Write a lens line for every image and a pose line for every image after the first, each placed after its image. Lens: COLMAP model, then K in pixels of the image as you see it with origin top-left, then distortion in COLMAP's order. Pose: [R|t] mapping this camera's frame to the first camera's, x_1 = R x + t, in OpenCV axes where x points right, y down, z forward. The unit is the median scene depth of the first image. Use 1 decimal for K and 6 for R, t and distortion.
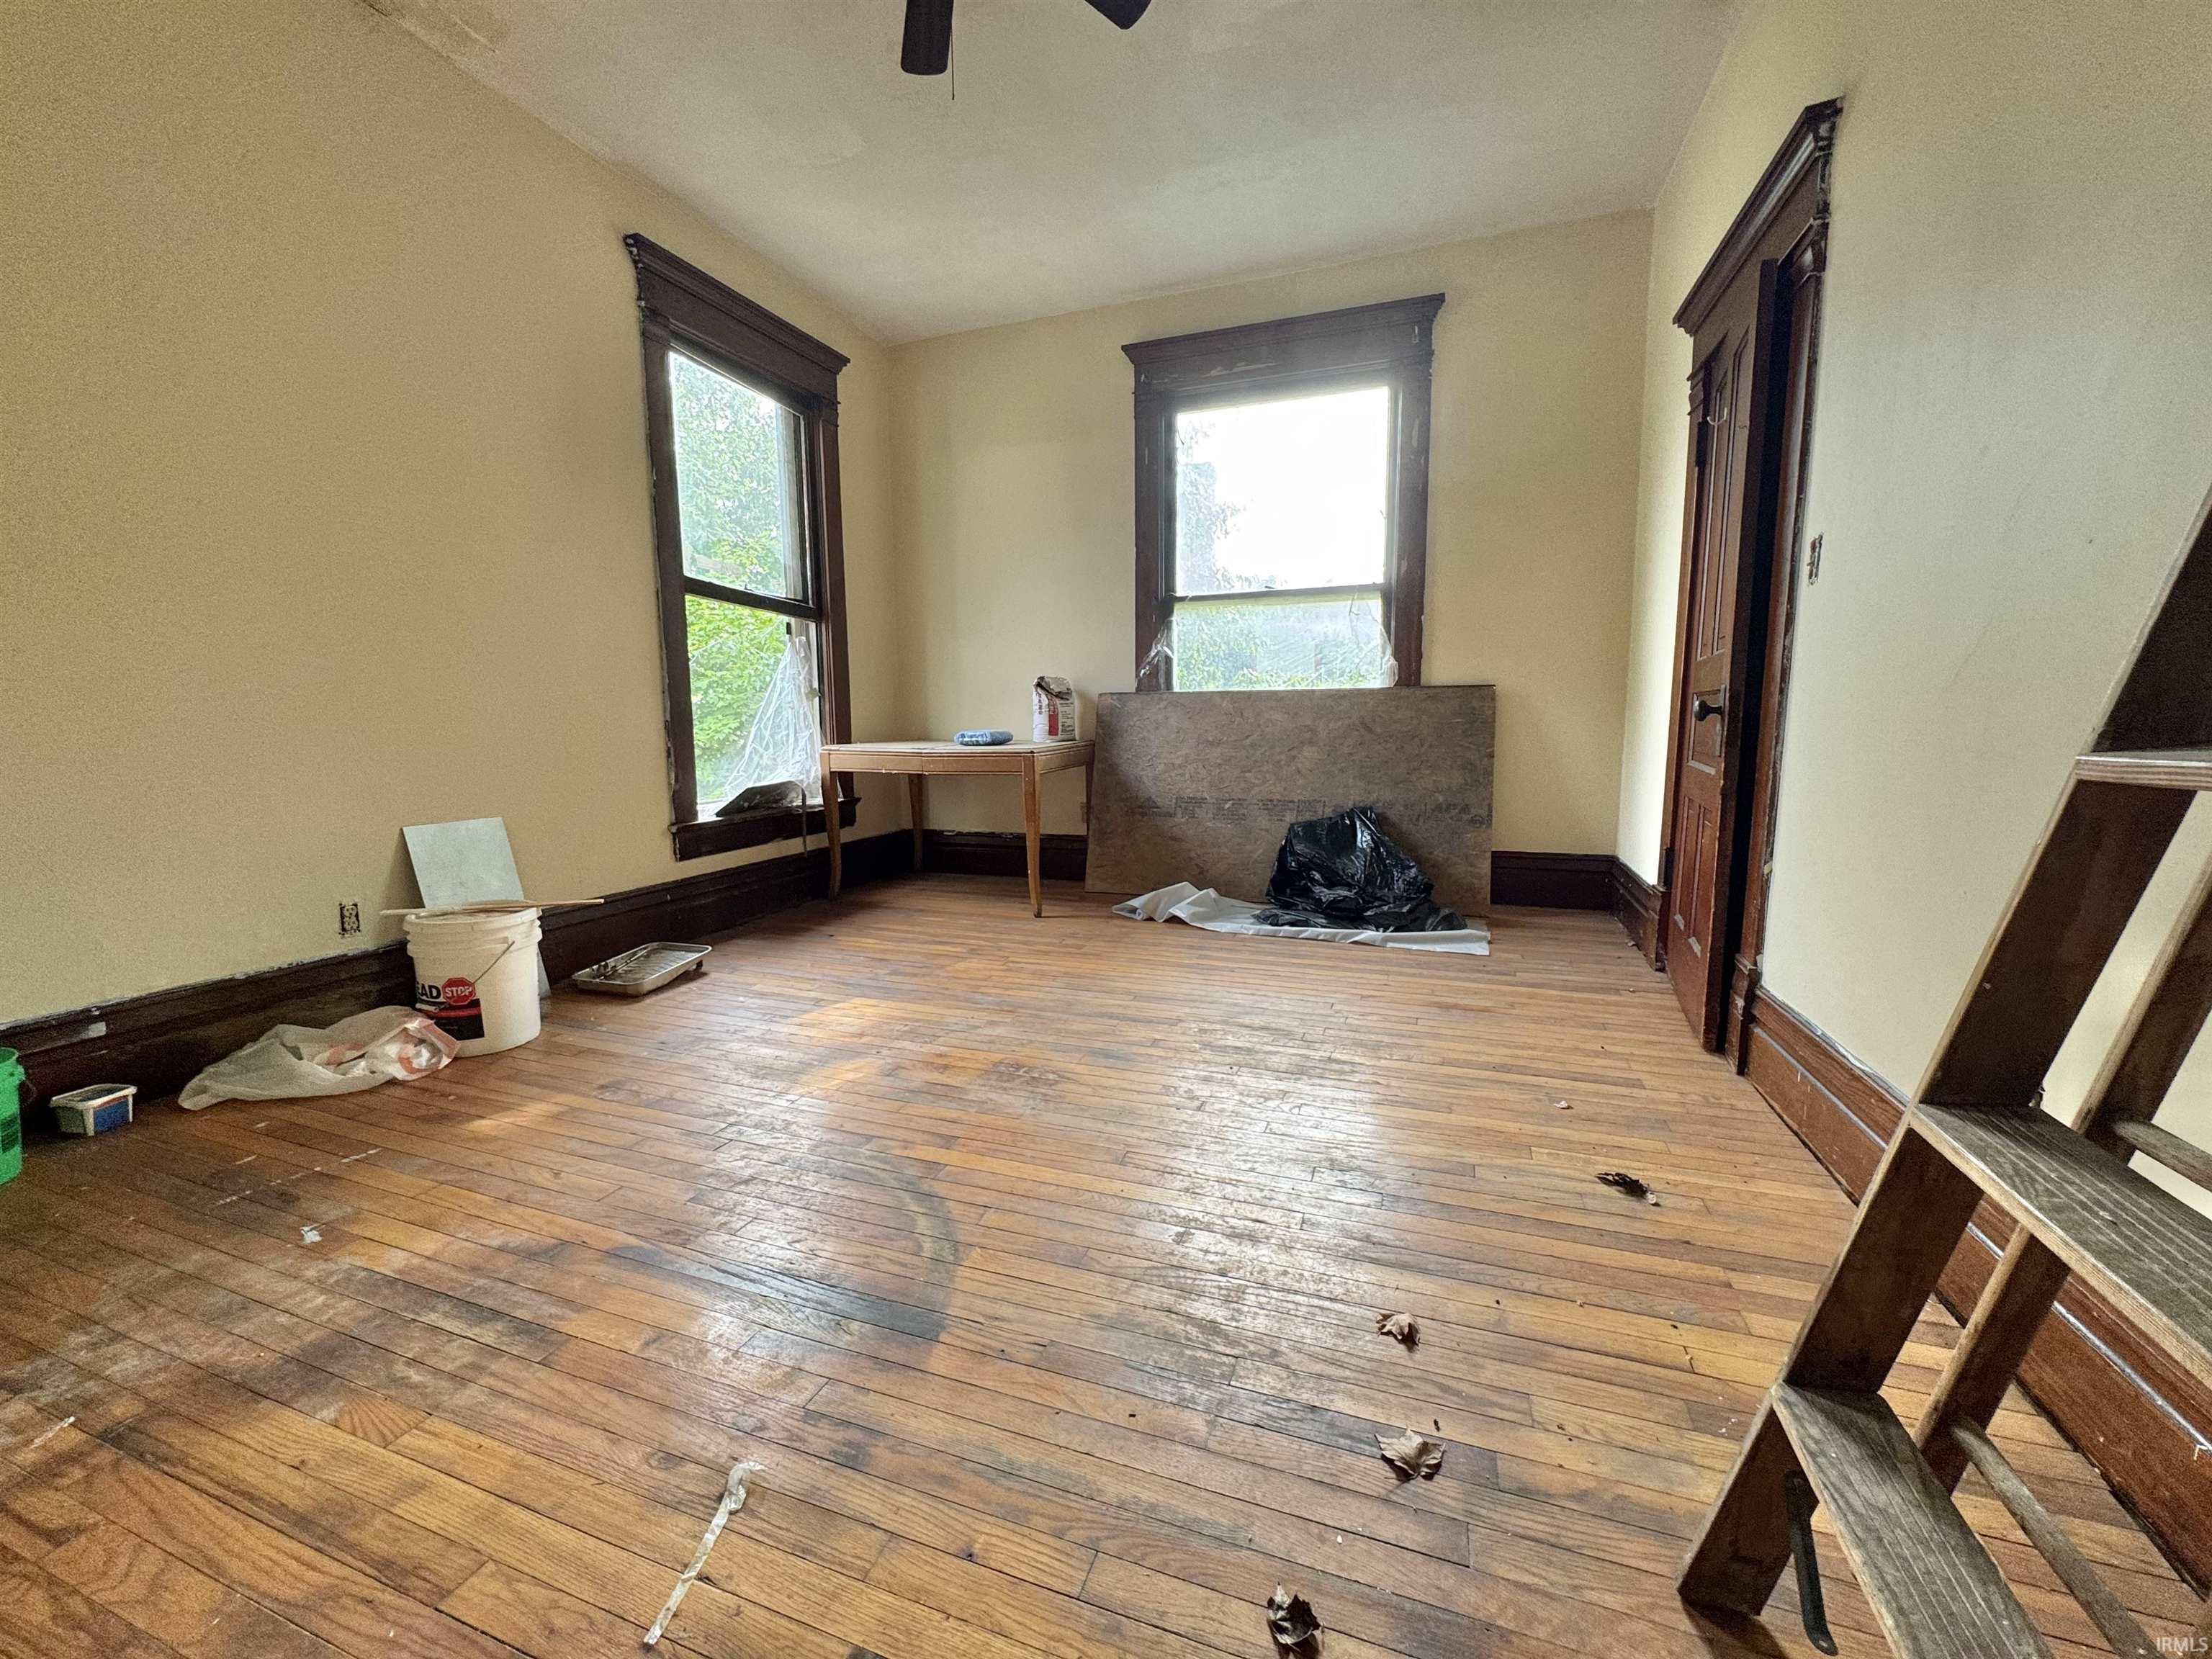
lens RADIAL K [[891.4, 0, 1103.7], [0, 891.4, 825.5], [0, 0, 1]] dist [-0.006280, 0.001169]
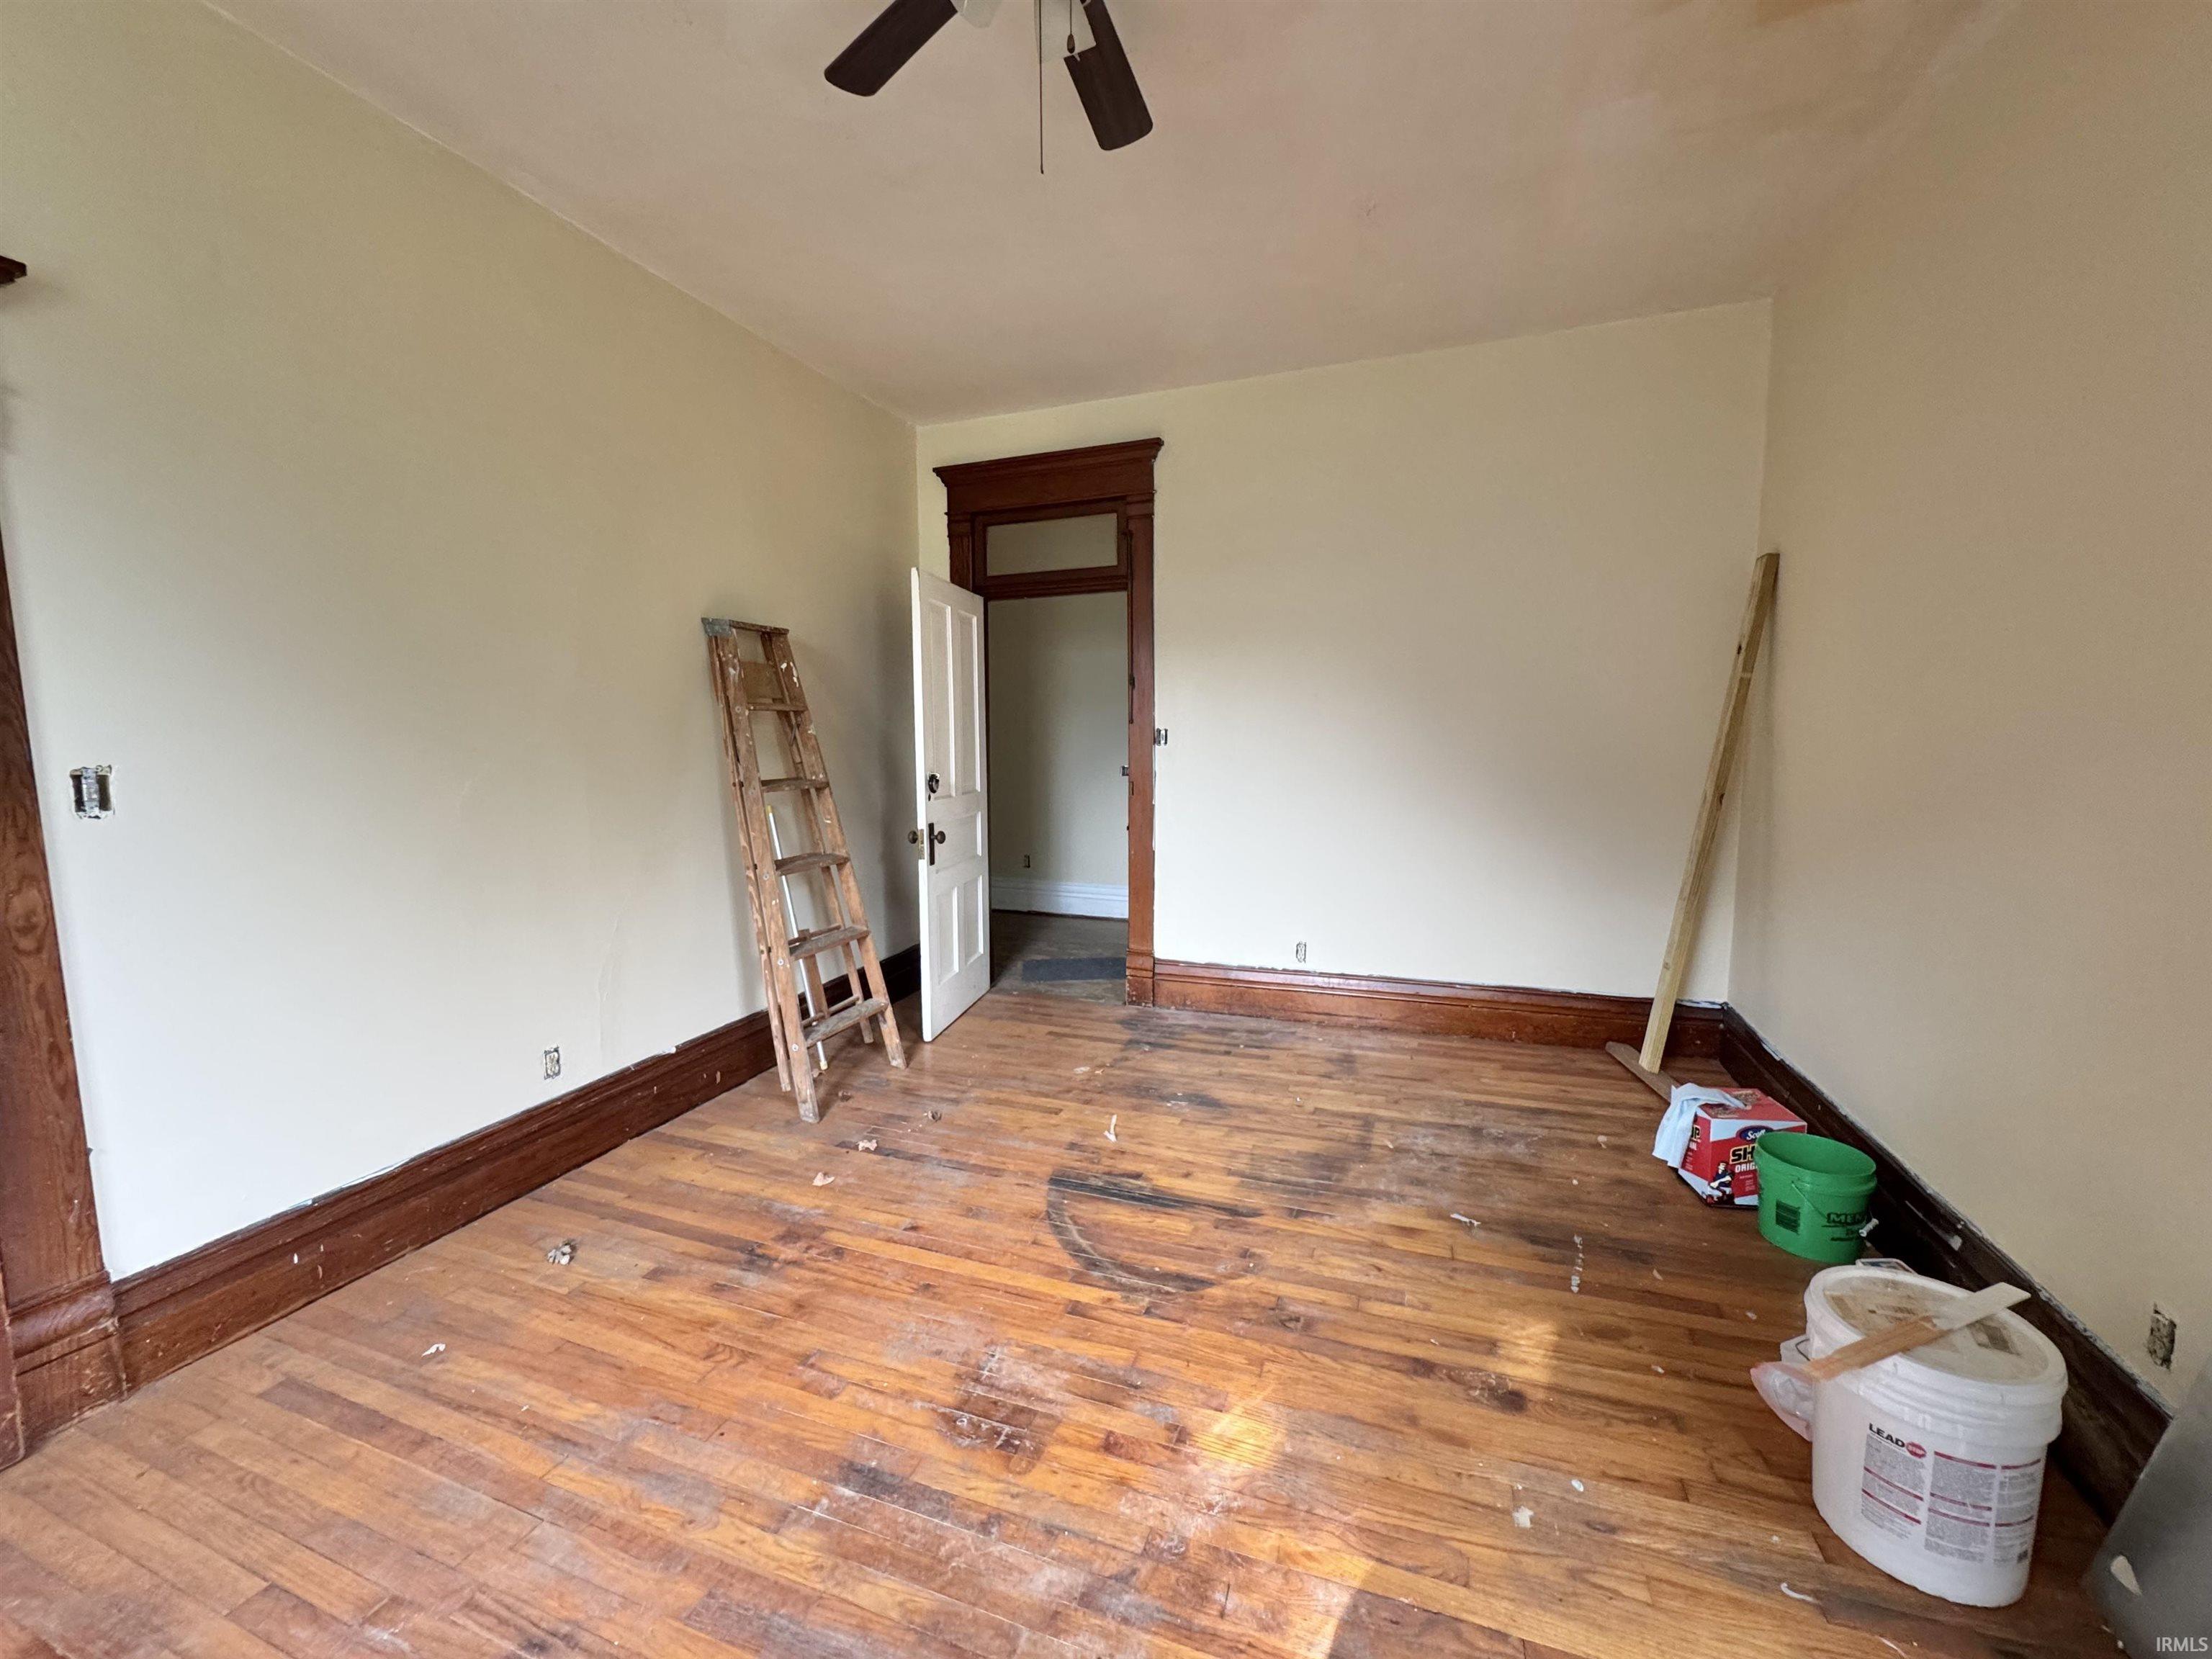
lens RADIAL K [[891.4, 0, 1092.2], [0, 891.4, 830.2], [0, 0, 1]] dist [-0.006280, 0.001169]
pose [[-0.999745, 0.013653, 0.017964, -0.215606], [0.017272, 0.975362, 0.219934, -0.439418], [-0.014518, 0.220188, -0.975349, 1.864019]]
